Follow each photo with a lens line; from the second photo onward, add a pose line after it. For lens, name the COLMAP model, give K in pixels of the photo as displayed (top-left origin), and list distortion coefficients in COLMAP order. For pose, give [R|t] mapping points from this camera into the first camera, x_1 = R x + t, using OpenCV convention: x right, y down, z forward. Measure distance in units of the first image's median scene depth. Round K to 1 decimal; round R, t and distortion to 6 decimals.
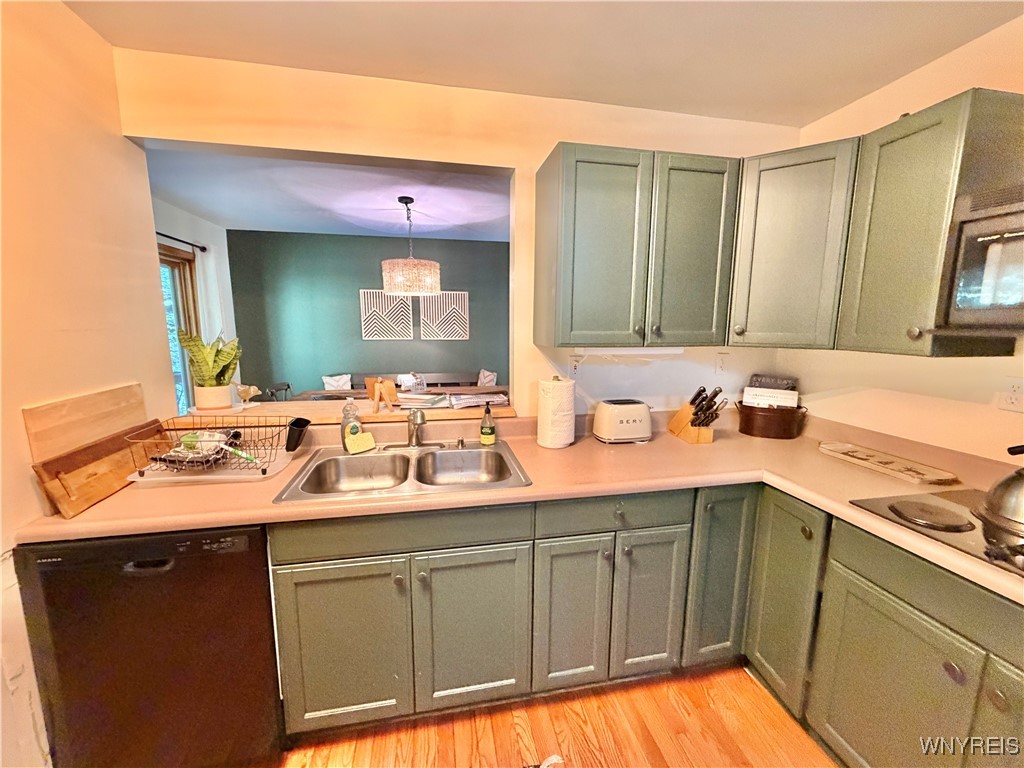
lens RADIAL K [[405.9, 0, 510.2], [0, 405.9, 385.7], [0, 0, 1]] dist [-0.002923, -0.000130]
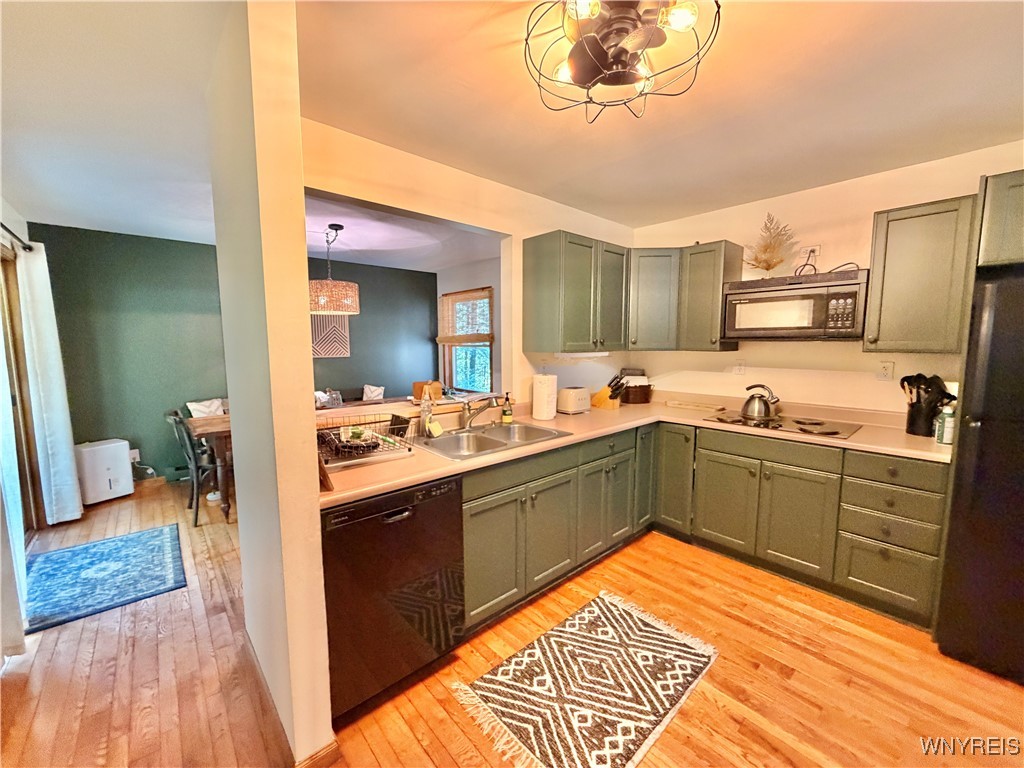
lens RADIAL K [[405.9, 0, 509.6], [0, 405.9, 384.6], [0, 0, 1]] dist [-0.002923, -0.000130]
pose [[0.862334, -0.060641, 0.502695, -0.858023], [0.084715, 0.996088, -0.025161, 0.053781], [-0.499202, 0.064283, 0.864098, -0.276414]]
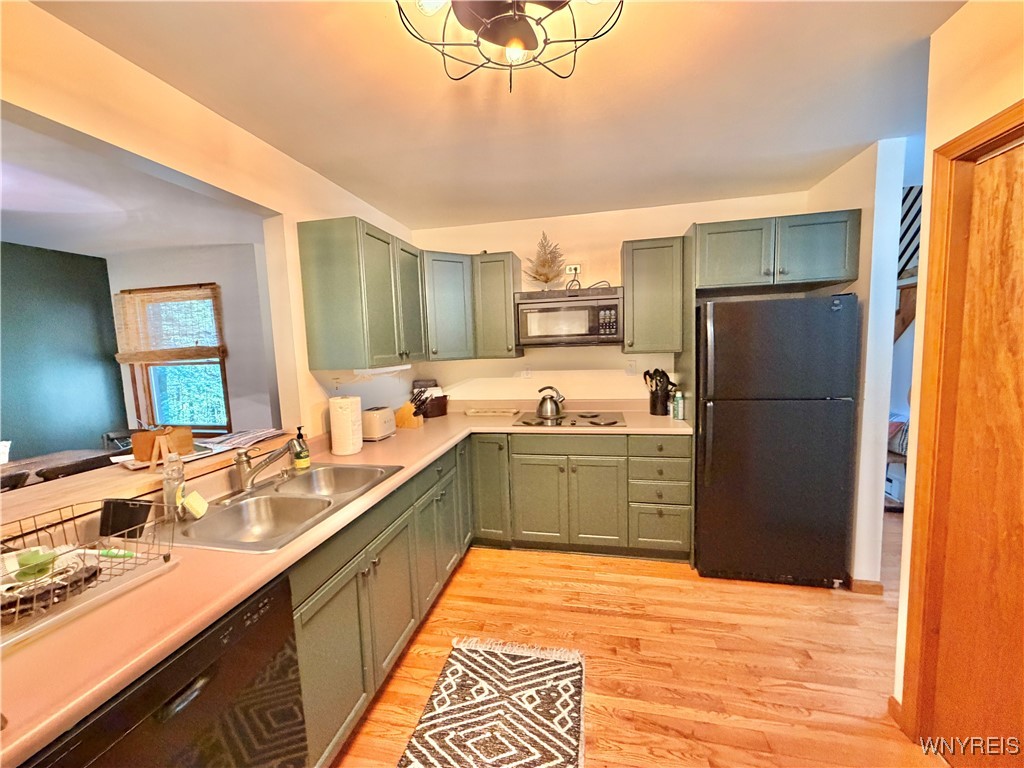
lens RADIAL K [[405.9, 0, 508.8], [0, 405.9, 385.5], [0, 0, 1]] dist [-0.002923, -0.000130]
pose [[0.395185, -0.111173, 0.911849, -0.881610], [0.175974, 0.983427, 0.043634, -0.018953], [-0.901588, 0.143219, 0.408200, 0.070043]]
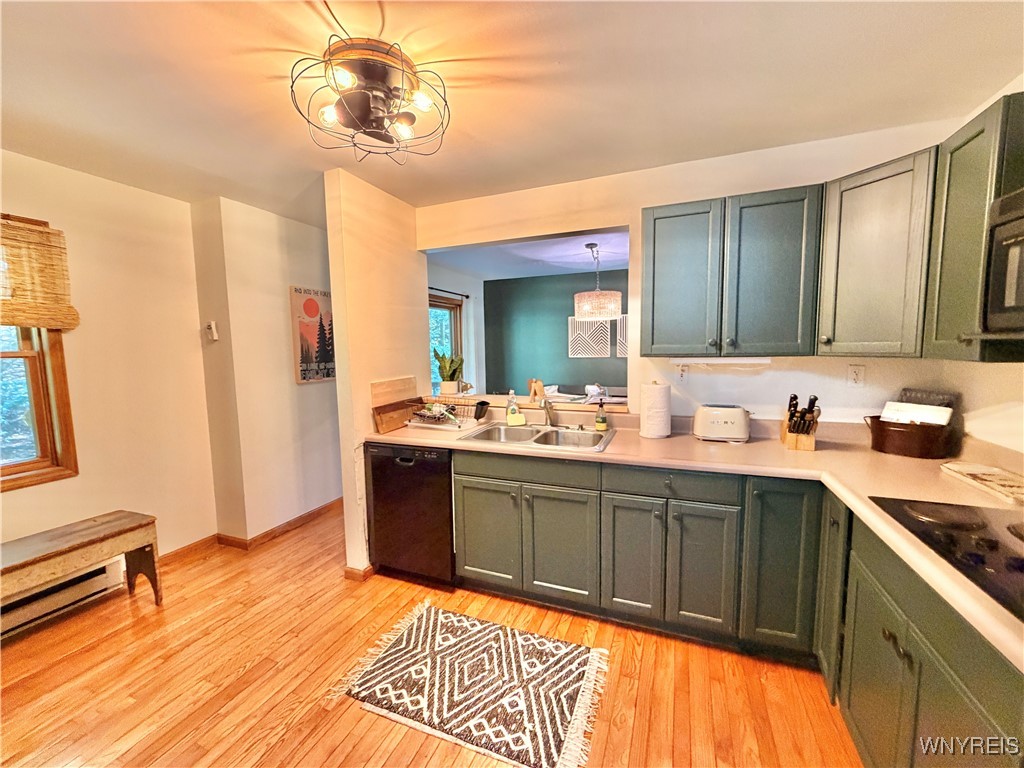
lens RADIAL K [[405.9, 0, 511.4], [0, 405.9, 384.3], [0, 0, 1]] dist [-0.002923, -0.000130]
pose [[0.836289, 0.031362, -0.547392, 0.481387], [-0.061244, 0.997458, -0.036419, 0.066839], [0.544858, 0.063982, 0.836084, -0.327297]]
